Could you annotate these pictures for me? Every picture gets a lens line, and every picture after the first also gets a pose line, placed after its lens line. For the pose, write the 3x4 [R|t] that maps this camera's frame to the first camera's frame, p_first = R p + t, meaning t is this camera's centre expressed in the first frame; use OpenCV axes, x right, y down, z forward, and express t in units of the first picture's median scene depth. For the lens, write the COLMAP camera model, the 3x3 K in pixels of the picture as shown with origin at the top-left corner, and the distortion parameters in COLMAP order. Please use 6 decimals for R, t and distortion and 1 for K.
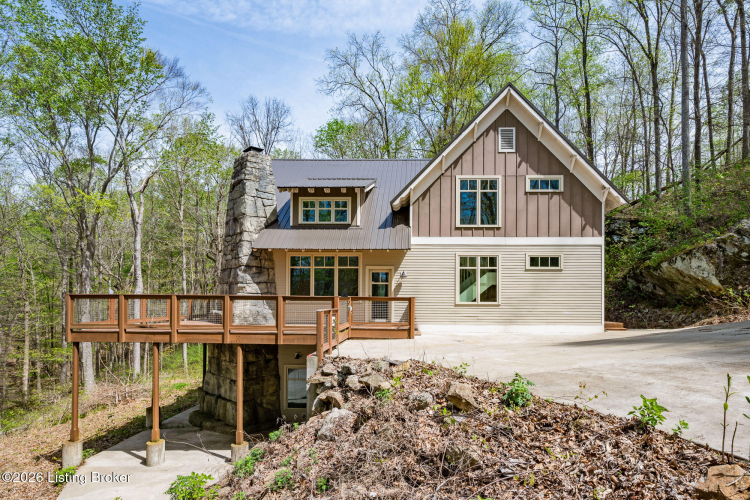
lens RADIAL K [[370.3, 0, 403.0], [0, 370.3, 294.0], [0, 0, 1]] dist [-0.000604, -0.001073]
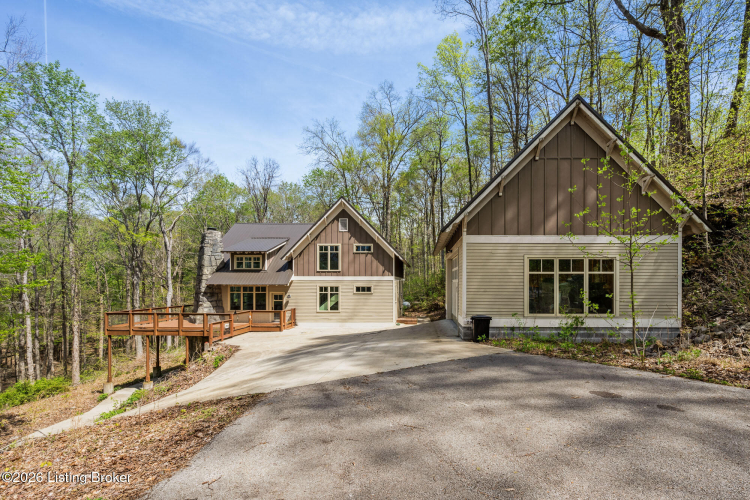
lens RADIAL K [[284.6, 0, 401.7], [0, 284.6, 284.2], [0, 0, 1]] dist [-0.005686, 0.000438]
pose [[0.999928, -0.003548, 0.011441, 0.558464], [0.003465, 0.999967, 0.007331, -0.122388], [-0.011467, -0.007291, 0.999908, -0.459039]]
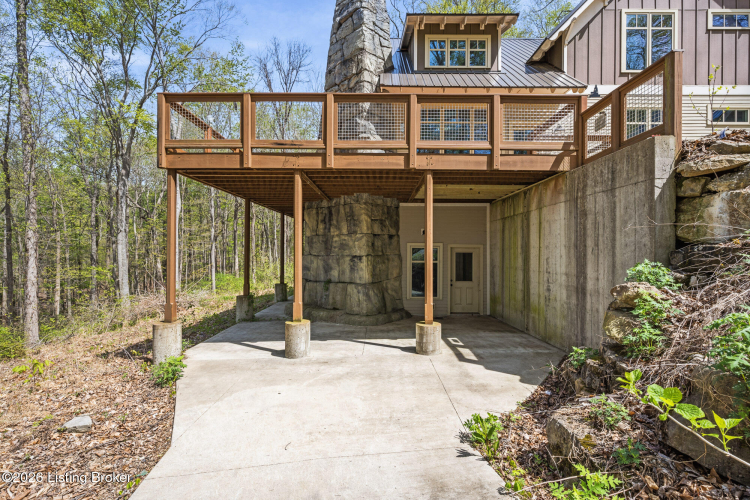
lens RADIAL K [[308.6, 0, 380.5], [0, 308.6, 244.2], [0, 0, 1]] dist [0.002517, -0.000714]
pose [[0.999785, 0.001515, 0.020661, -0.395587], [-0.001602, 0.999990, 0.004227, 0.191519], [-0.020654, -0.004260, 0.999778, 0.334242]]
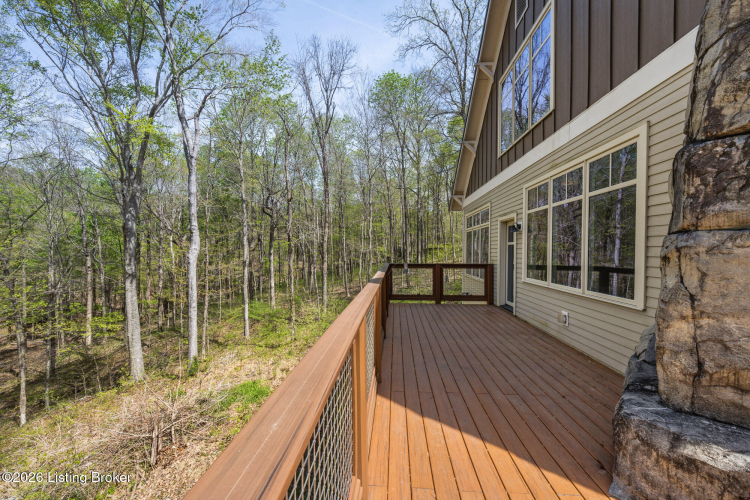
lens RADIAL K [[284.6, 0, 392.7], [0, 284.6, 251.5], [0, 0, 1]] dist [-0.005686, 0.000438]
pose [[0.999805, -0.001733, -0.019667, -0.648842], [0.002068, 0.999852, 0.017060, -0.022559], [0.019634, -0.017098, 0.999661, 0.931461]]
